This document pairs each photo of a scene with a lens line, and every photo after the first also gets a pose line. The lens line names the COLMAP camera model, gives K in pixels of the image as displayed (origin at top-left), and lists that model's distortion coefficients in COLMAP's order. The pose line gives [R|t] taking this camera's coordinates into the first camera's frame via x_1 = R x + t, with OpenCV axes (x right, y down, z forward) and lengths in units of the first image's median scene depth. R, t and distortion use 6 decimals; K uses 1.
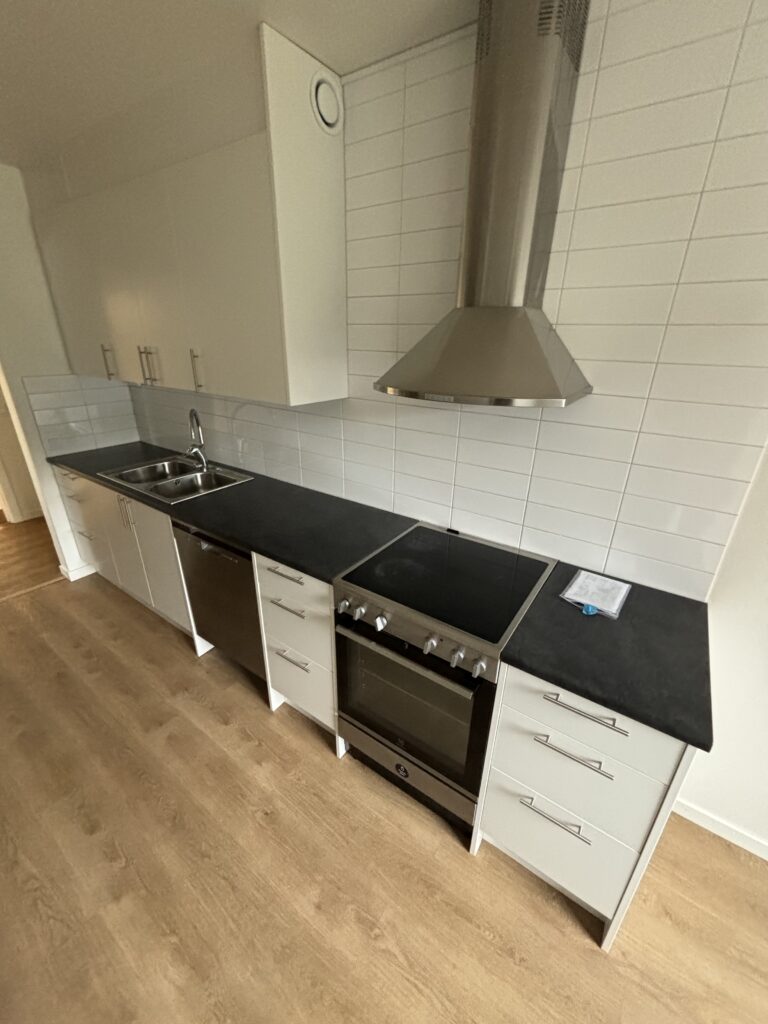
lens RADIAL K [[415.7, 0, 379.1], [0, 415.7, 512.8], [0, 0, 1]] dist [0.004369, 0.000244]
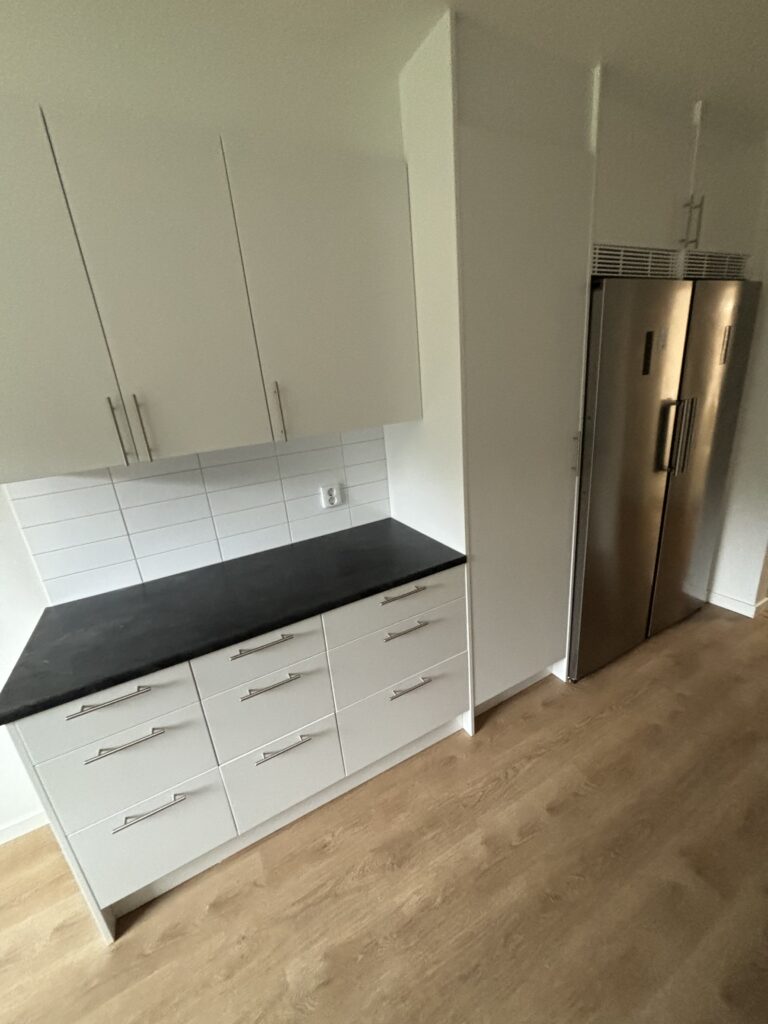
lens RADIAL K [[415.7, 0, 380.4], [0, 415.7, 508.6], [0, 0, 1]] dist [0.004369, 0.000244]
pose [[-0.442408, 0.307046, -0.842614, 0.139945], [-0.274697, 0.848007, 0.453239, -0.225877], [0.853708, 0.431980, -0.290821, 0.665838]]
